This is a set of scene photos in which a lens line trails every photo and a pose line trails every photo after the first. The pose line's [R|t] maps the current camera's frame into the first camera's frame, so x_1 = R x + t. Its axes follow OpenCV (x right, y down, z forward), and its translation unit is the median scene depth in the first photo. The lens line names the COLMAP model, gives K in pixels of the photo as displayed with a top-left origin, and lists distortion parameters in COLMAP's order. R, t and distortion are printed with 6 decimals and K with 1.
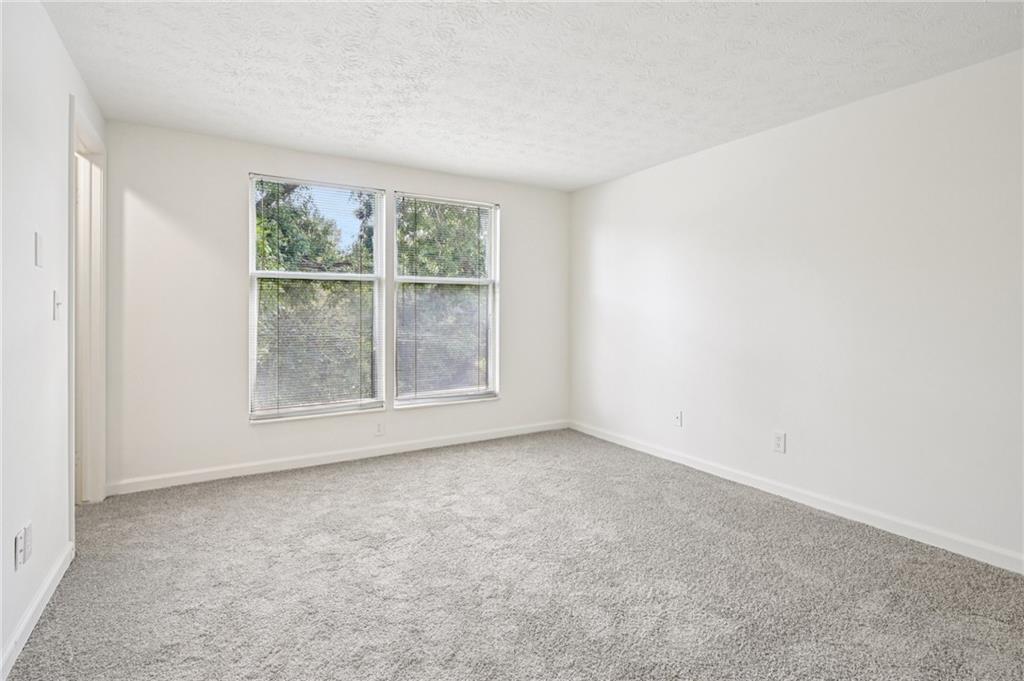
lens RADIAL K [[462.2, 0, 540.2], [0, 462.2, 308.0], [0, 0, 1]] dist [-0.003428, 0.001422]
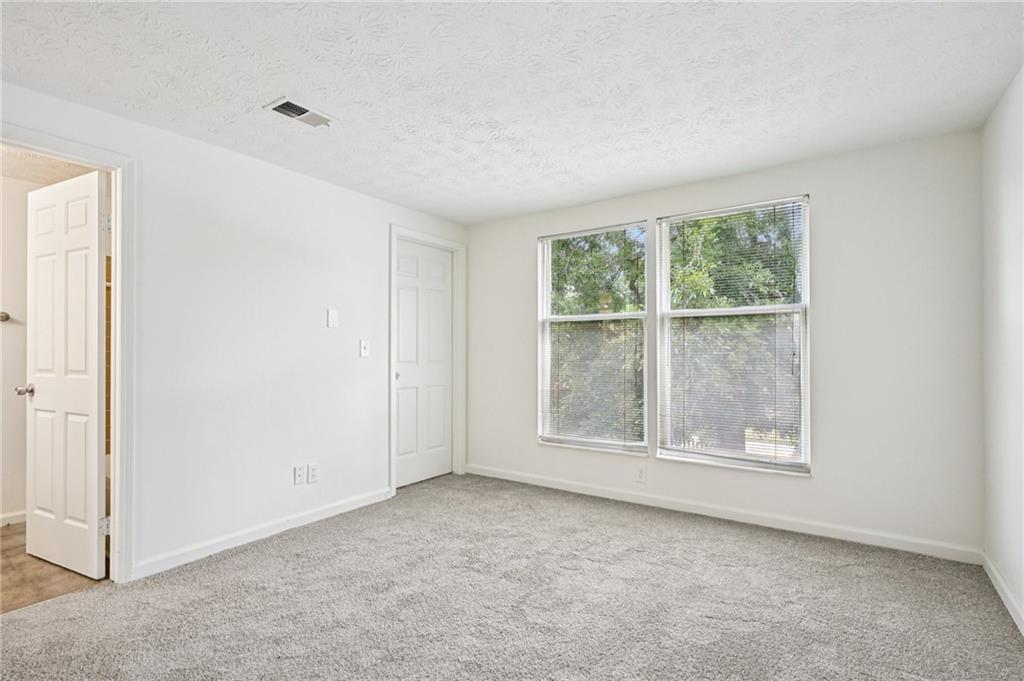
lens RADIAL K [[462.2, 0, 513.9], [0, 462.2, 348.9], [0, 0, 1]] dist [-0.003428, 0.001422]
pose [[0.453760, -0.001319, -0.891123, 0.381513], [0.011535, 0.999924, 0.004393, -0.003032], [0.891049, -0.012273, 0.453741, 0.350030]]
